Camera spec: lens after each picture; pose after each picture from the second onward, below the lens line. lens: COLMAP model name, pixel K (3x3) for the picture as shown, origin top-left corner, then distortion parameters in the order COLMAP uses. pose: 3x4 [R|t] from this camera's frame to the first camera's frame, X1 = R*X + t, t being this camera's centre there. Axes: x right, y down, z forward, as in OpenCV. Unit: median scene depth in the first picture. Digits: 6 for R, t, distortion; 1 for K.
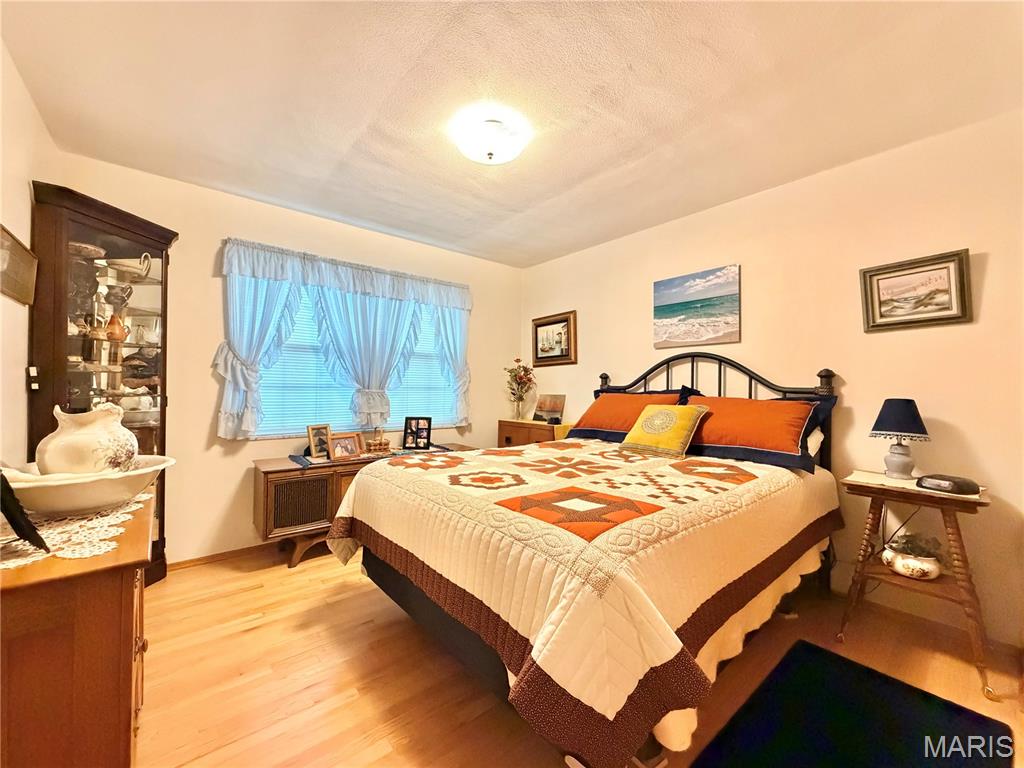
lens RADIAL K [[407.6, 0, 514.9], [0, 407.6, 384.5], [0, 0, 1]] dist [-0.001368, 0.000644]
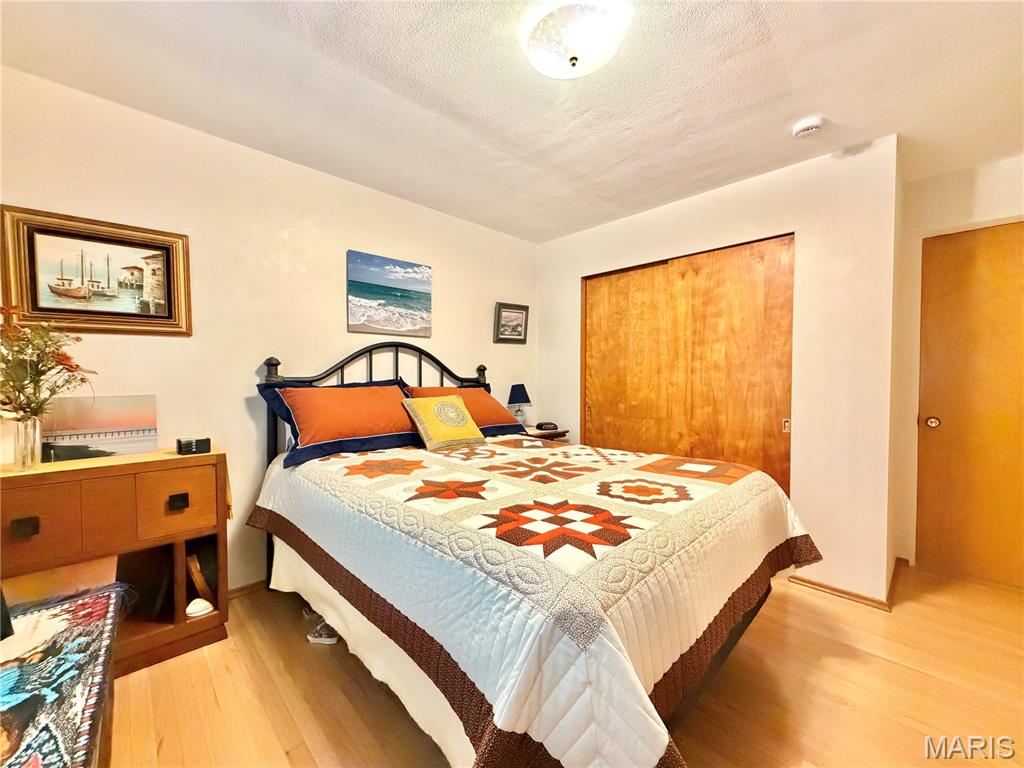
lens RADIAL K [[407.6, 0, 514.3], [0, 407.6, 384.5], [0, 0, 1]] dist [-0.001368, 0.000644]
pose [[-0.065244, -0.019029, 0.997688, -0.526484], [-0.002681, 0.999818, 0.018895, 0.002301], [-0.997866, -0.001442, -0.065284, 0.764218]]
